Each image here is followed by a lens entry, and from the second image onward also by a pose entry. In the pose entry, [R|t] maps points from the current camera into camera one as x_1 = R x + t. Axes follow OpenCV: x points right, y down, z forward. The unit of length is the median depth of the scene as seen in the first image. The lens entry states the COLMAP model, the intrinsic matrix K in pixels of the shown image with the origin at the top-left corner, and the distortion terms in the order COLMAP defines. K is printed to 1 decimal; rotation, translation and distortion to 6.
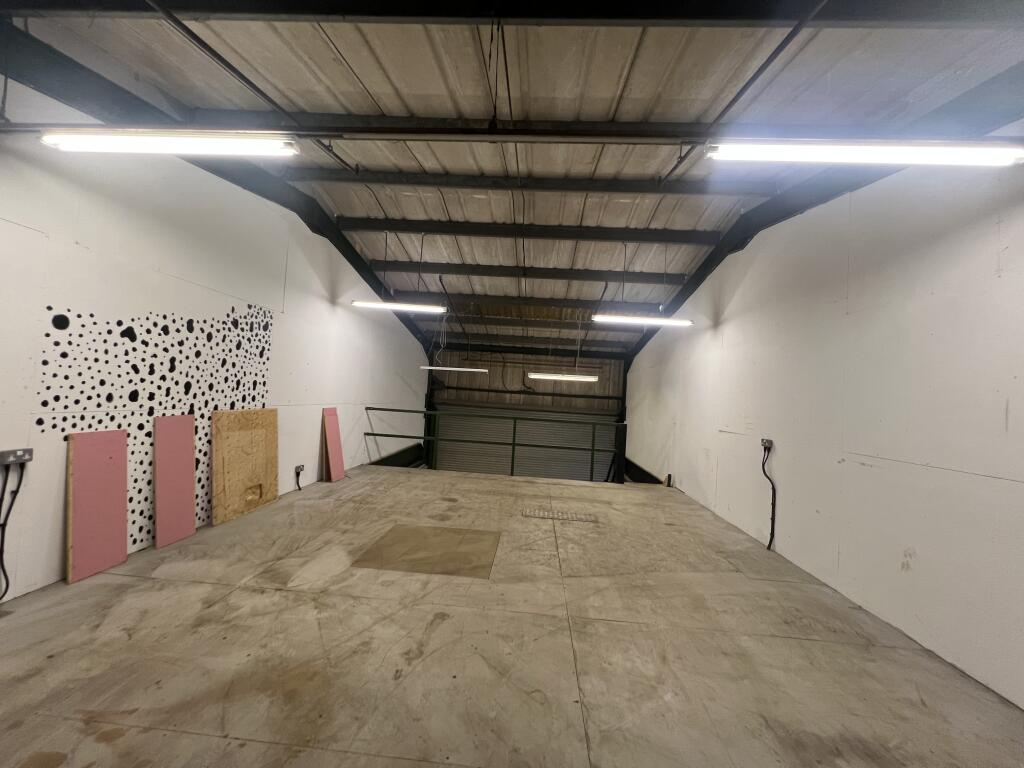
lens RADIAL K [[411.2, 0, 509.7], [0, 411.2, 383.5], [0, 0, 1]] dist [-0.002701, 0.000895]
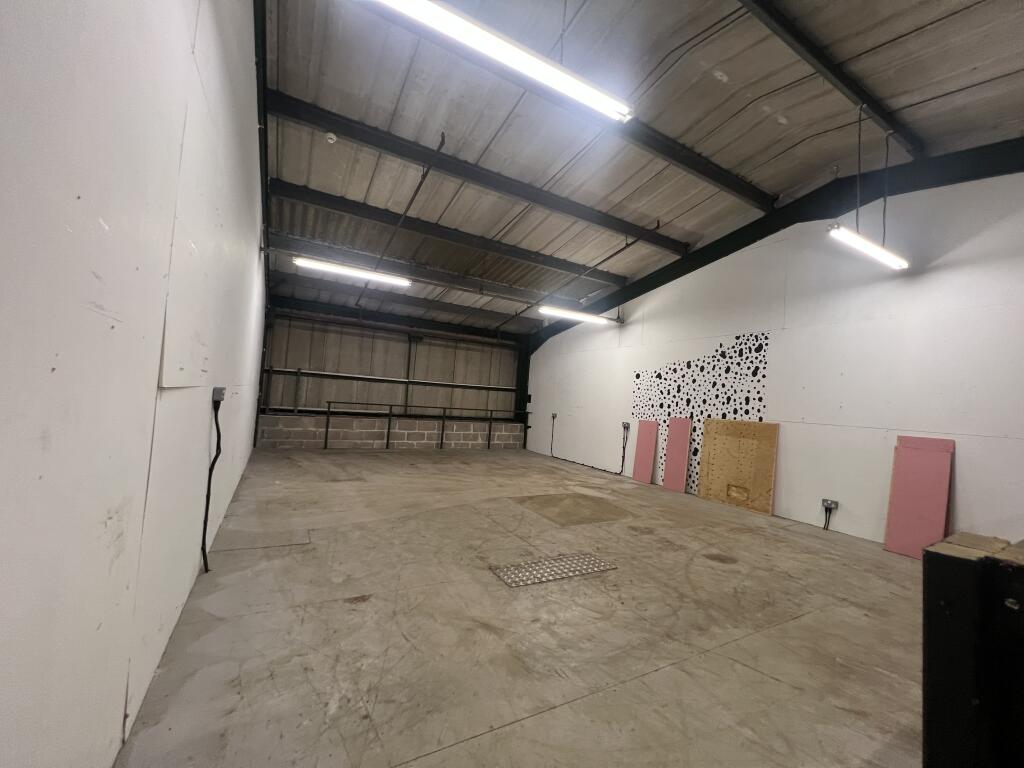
lens RADIAL K [[411.2, 0, 509.8], [0, 411.2, 388.5], [0, 0, 1]] dist [-0.002701, 0.000895]
pose [[-0.834558, -0.132876, -0.534656, 0.683168], [-0.101944, 0.990965, -0.087154, 0.167606], [0.541406, -0.018230, -0.840563, 1.928358]]
